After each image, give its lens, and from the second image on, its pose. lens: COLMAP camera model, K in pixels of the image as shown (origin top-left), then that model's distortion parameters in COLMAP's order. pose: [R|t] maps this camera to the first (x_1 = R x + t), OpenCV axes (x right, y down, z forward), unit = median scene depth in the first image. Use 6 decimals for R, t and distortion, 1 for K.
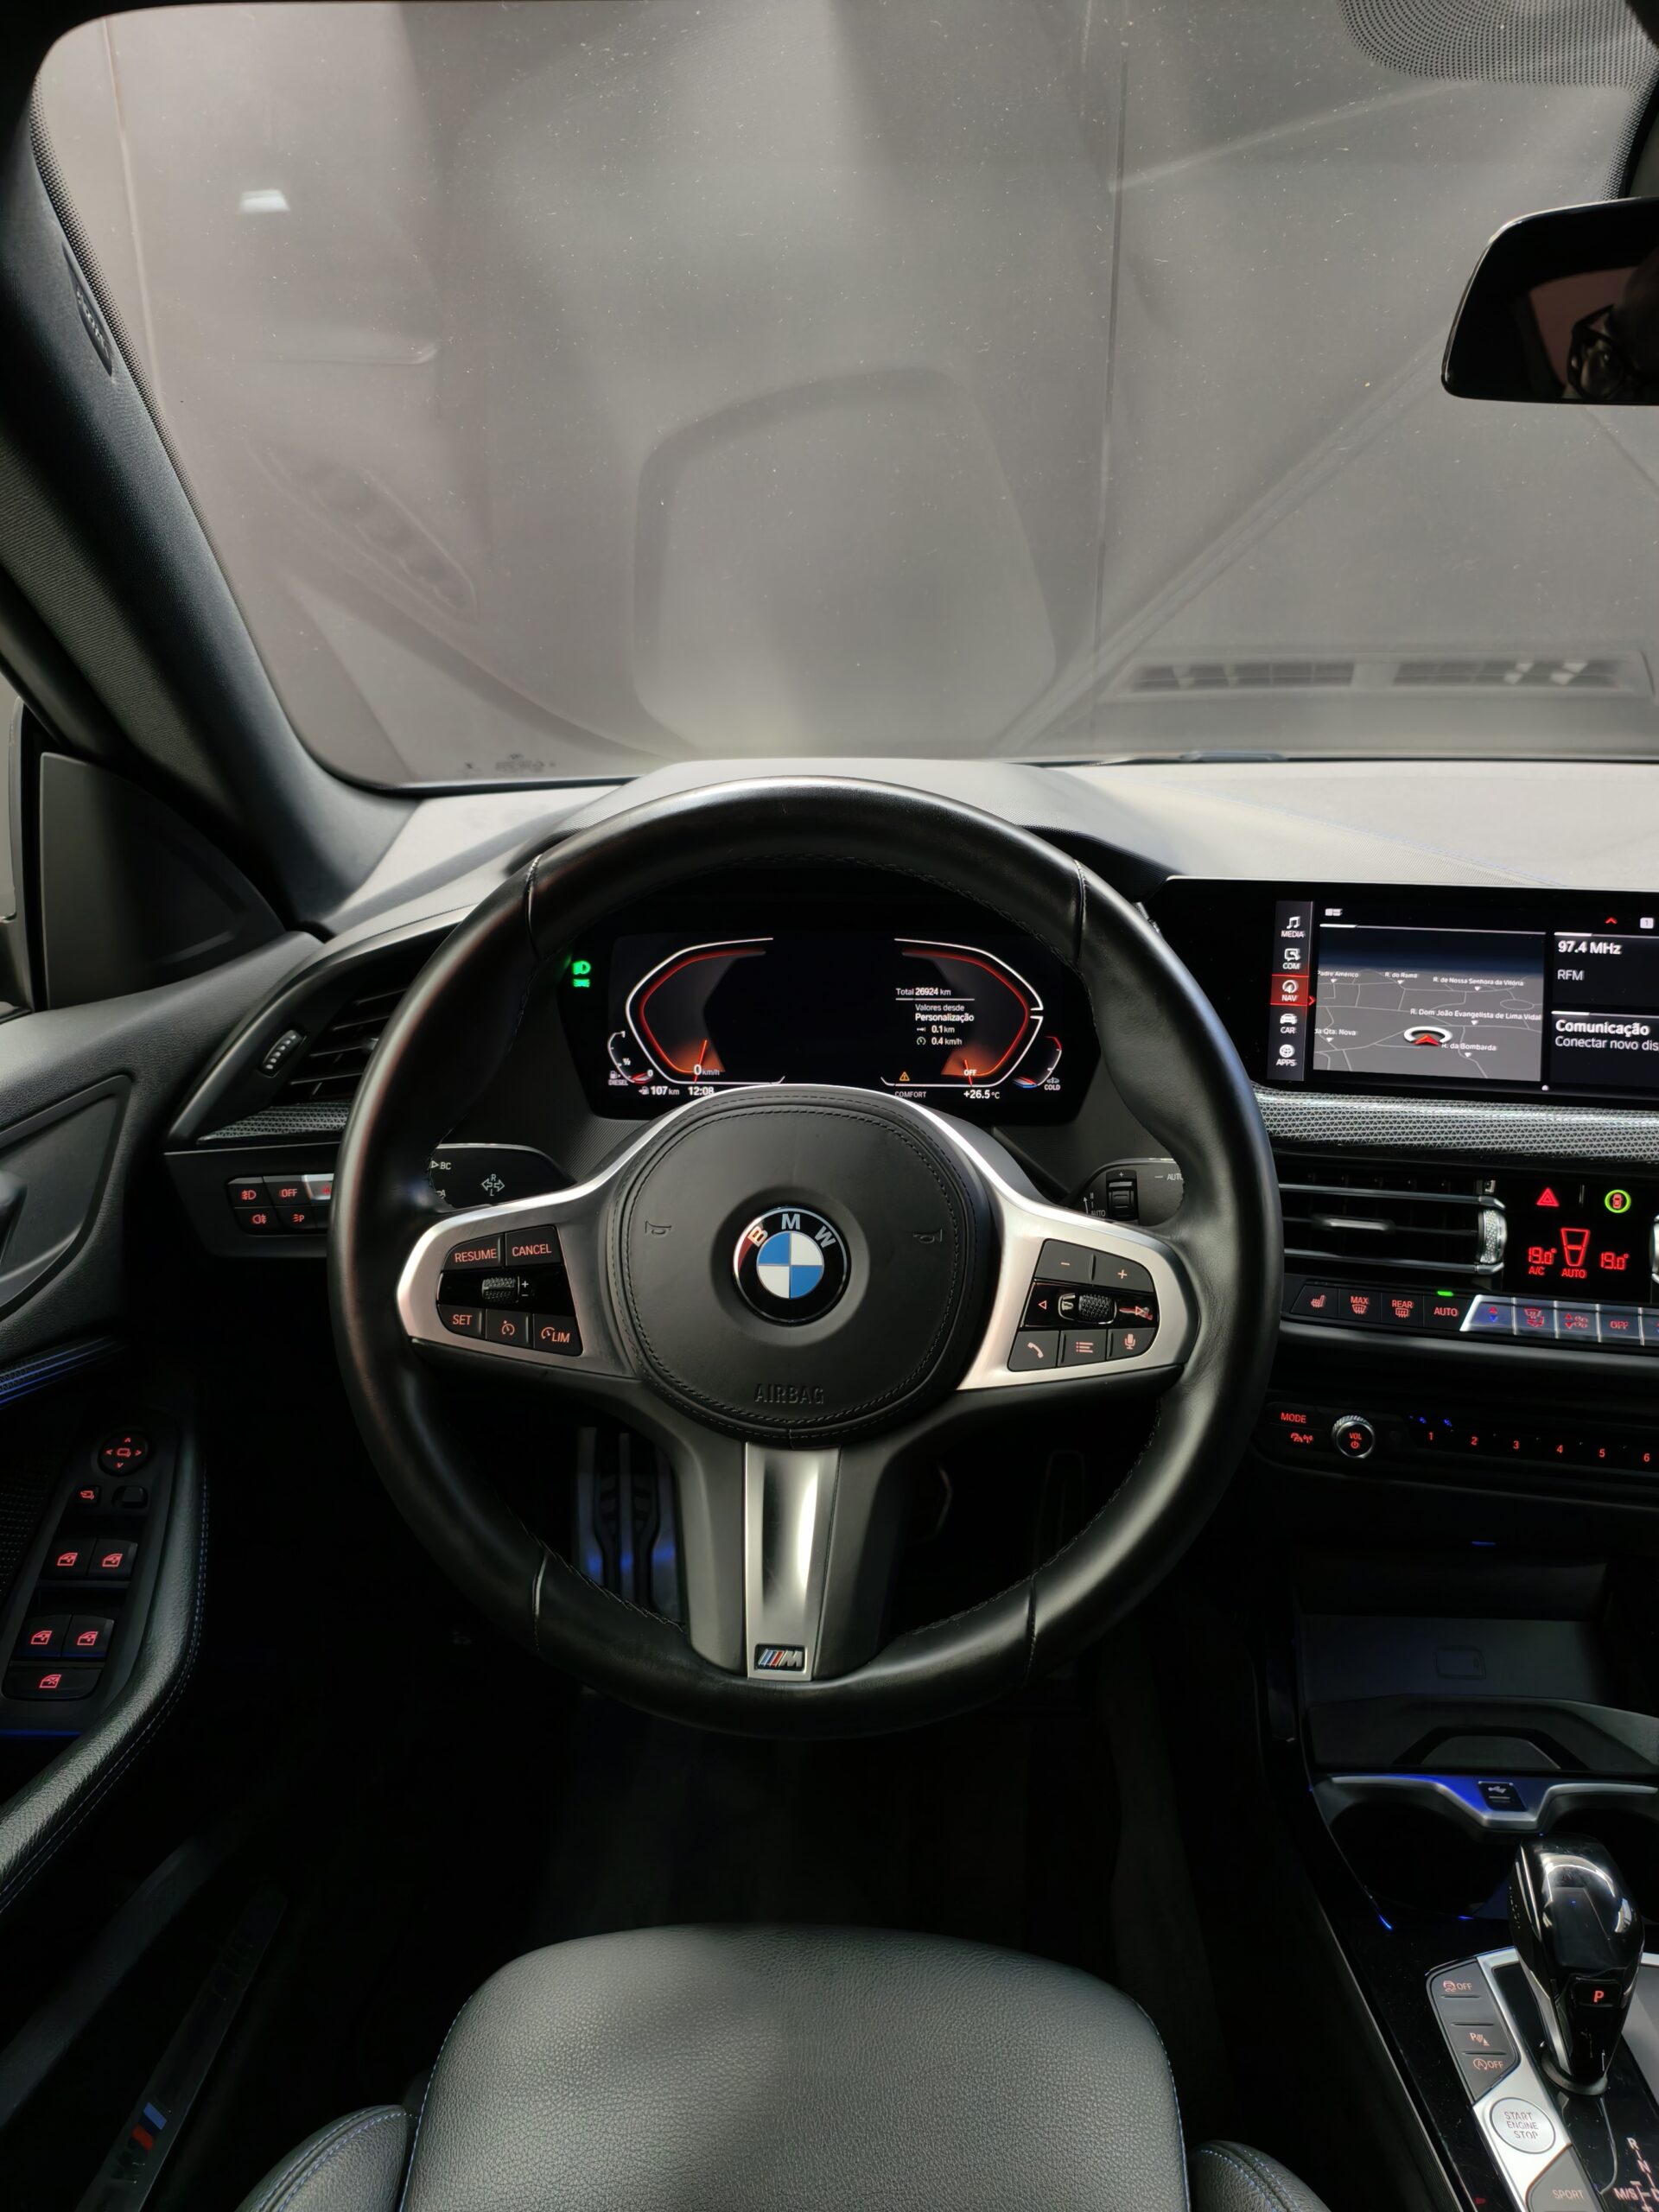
lens RADIAL K [[1521.4, 0, 845.1], [0, 1521.4, 1109.8], [0, 0, 1]] dist [0.001214, -0.011930]
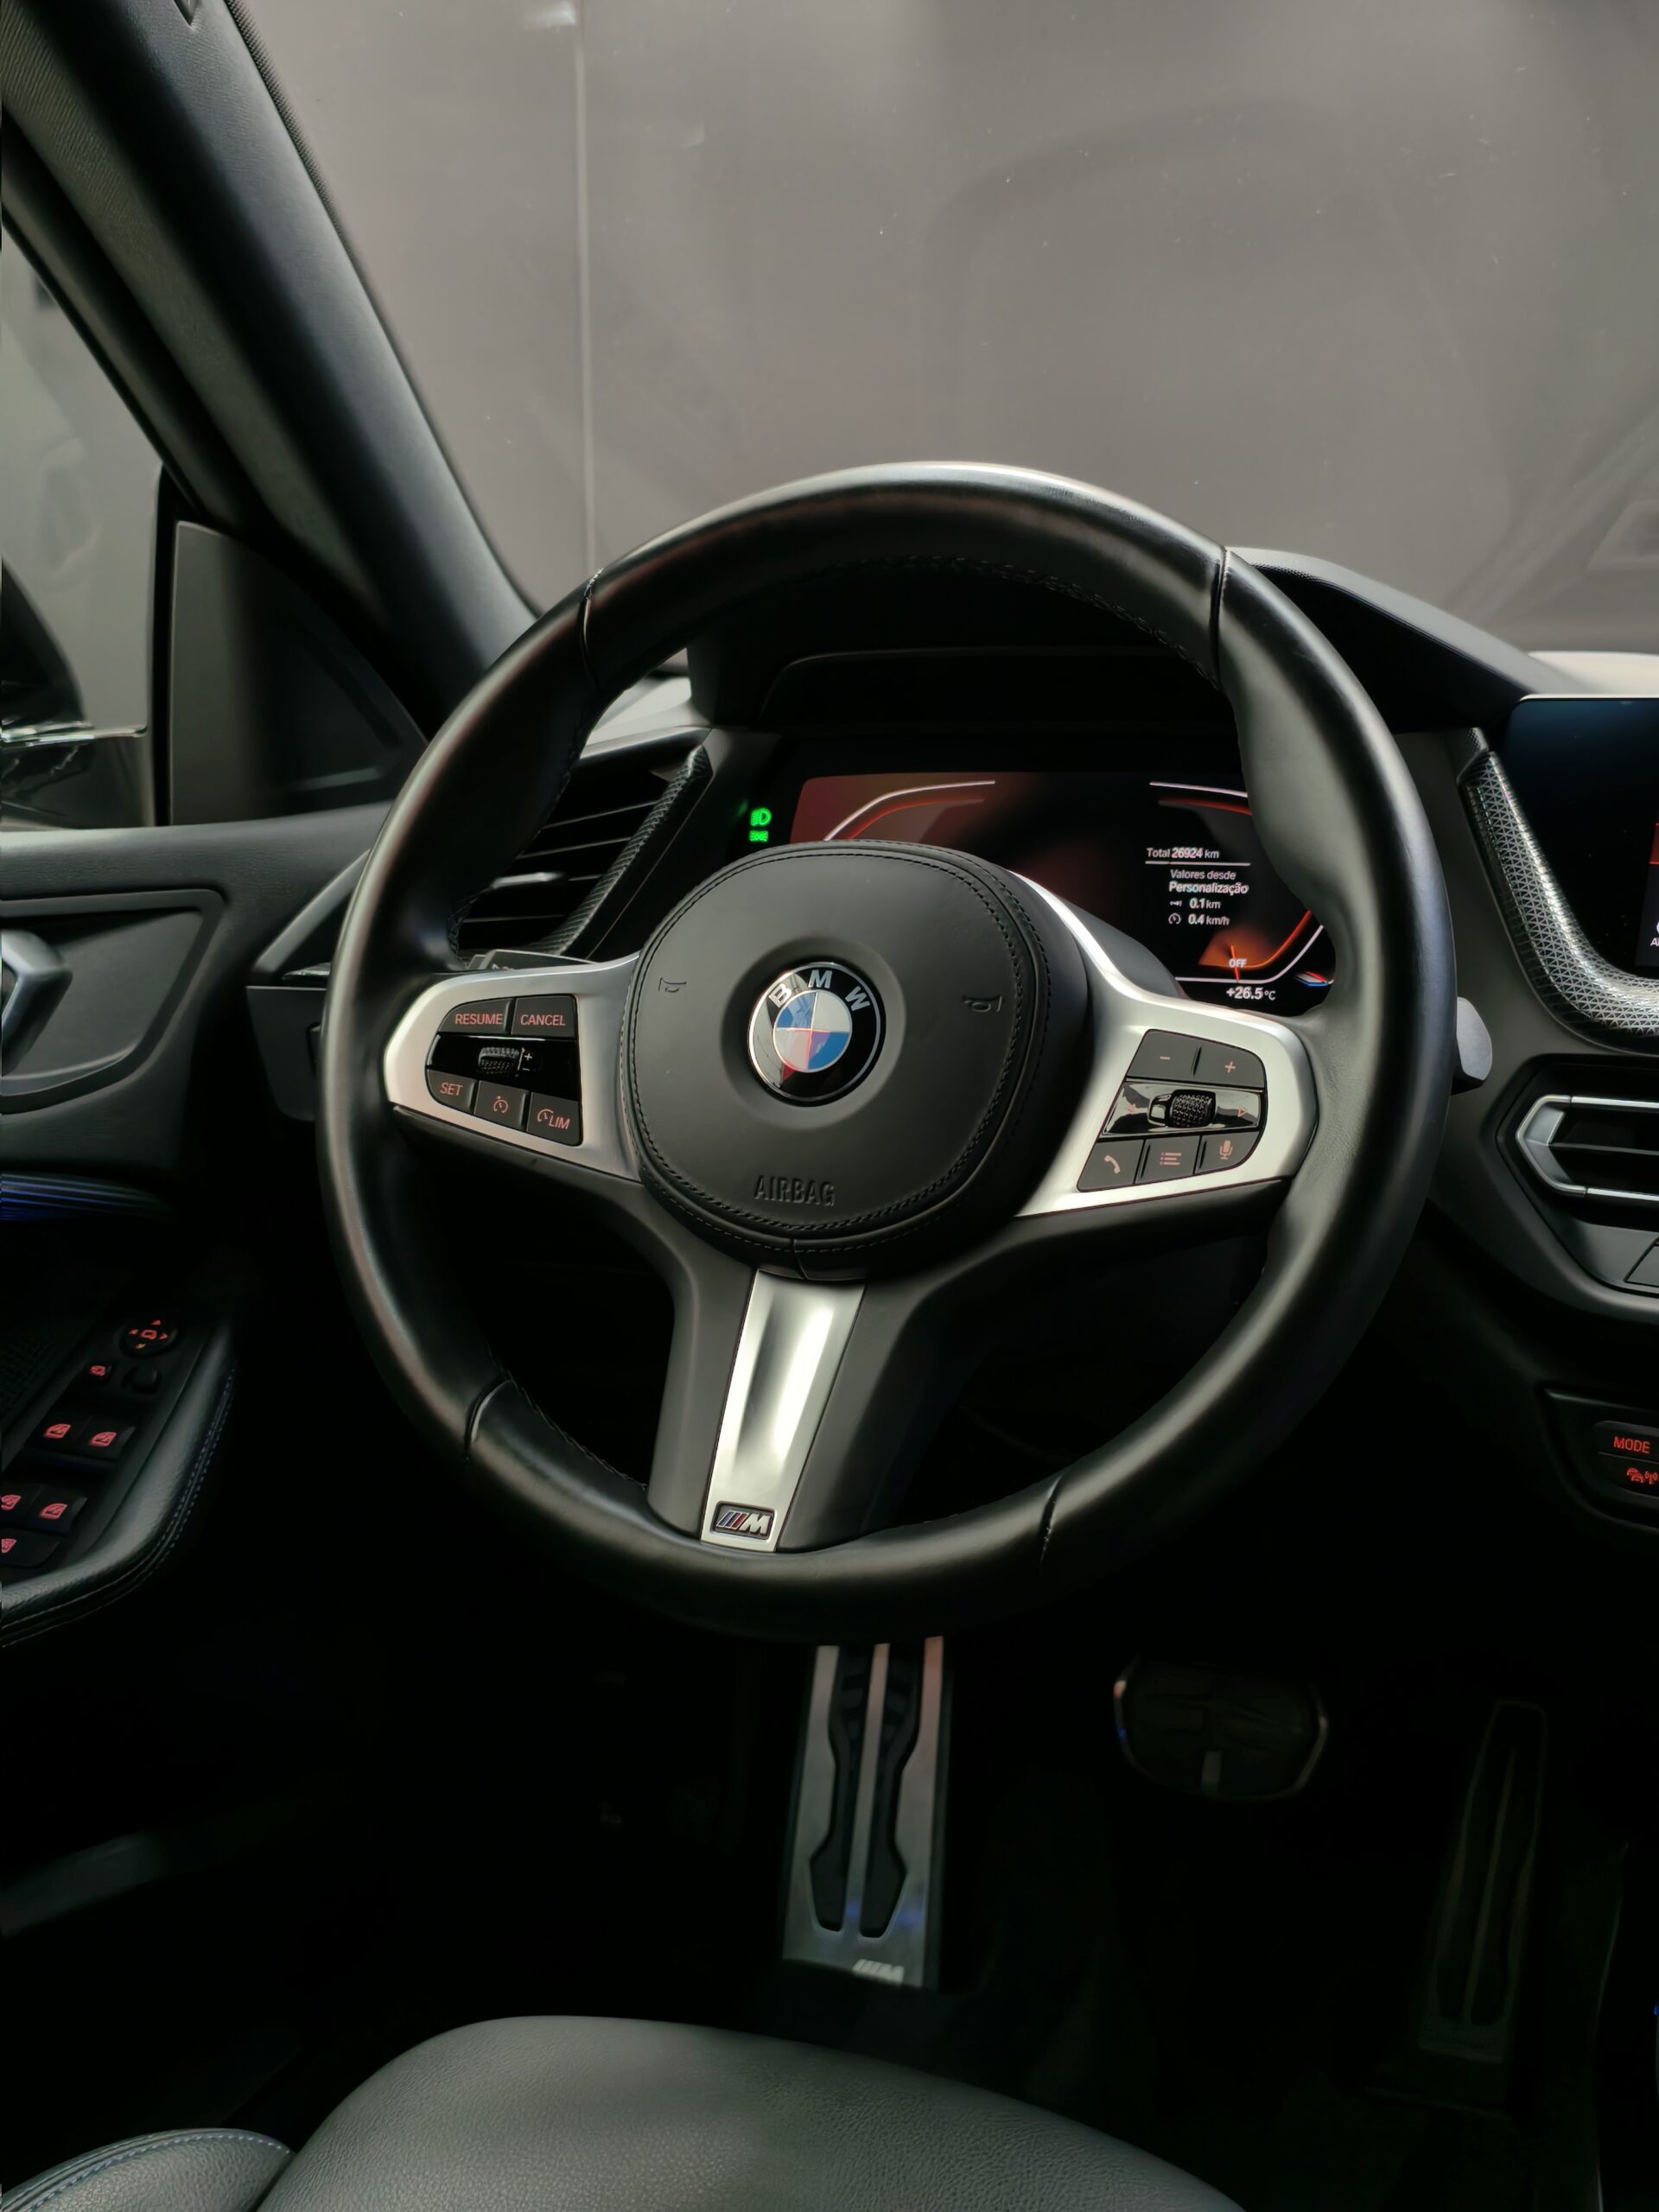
lens RADIAL K [[2308.5, 0, 842.6], [0, 2308.5, 1113.2], [0, 0, 1]] dist [0.099791, -0.264889]
pose [[0.946125, 0.062061, -0.317797, 0.284883], [-0.110234, 0.984570, -0.135910, 0.239177], [0.304459, 0.163619, 0.938367, -0.100805]]
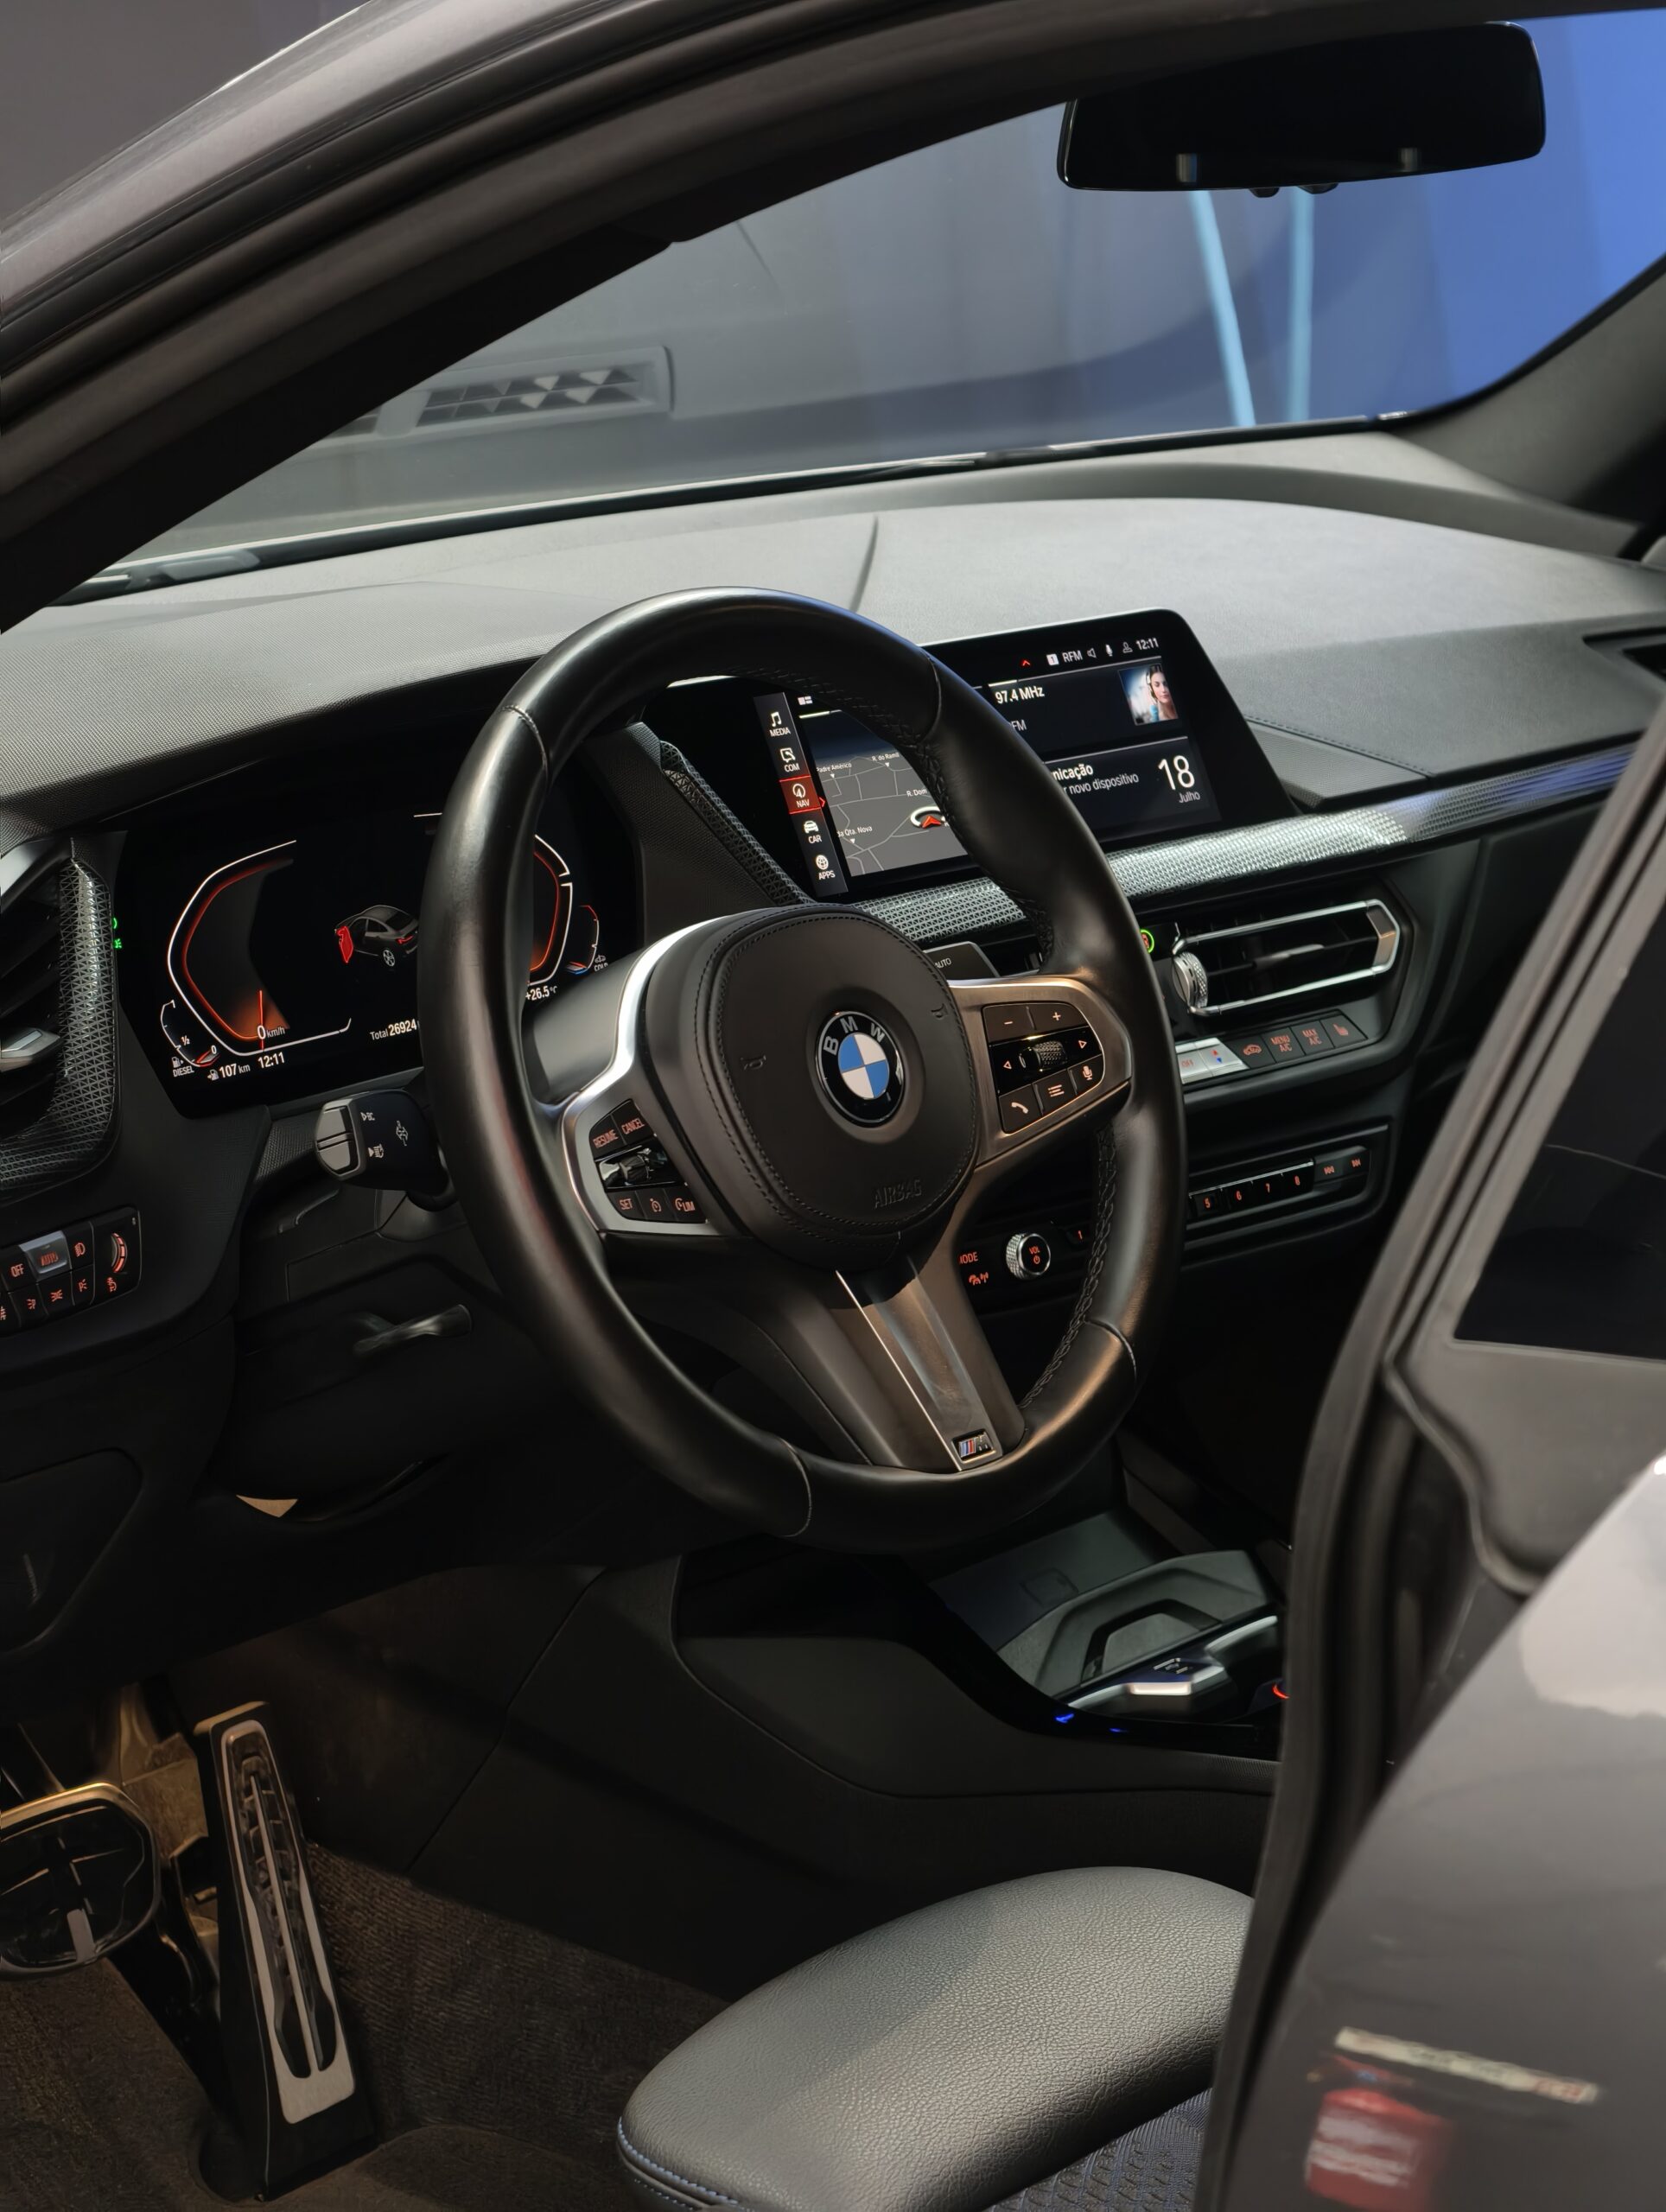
lens RADIAL K [[5500.8, 0, 874.9], [0, 5500.8, 1105.0], [0, 0, 1]] dist [0.414012, -1.744248]
pose [[0.608907, -0.191027, 0.769896, -2.172766], [0.286957, 0.957884, 0.010718, 0.069826], [-0.739518, 0.214401, 0.638079, -1.004992]]
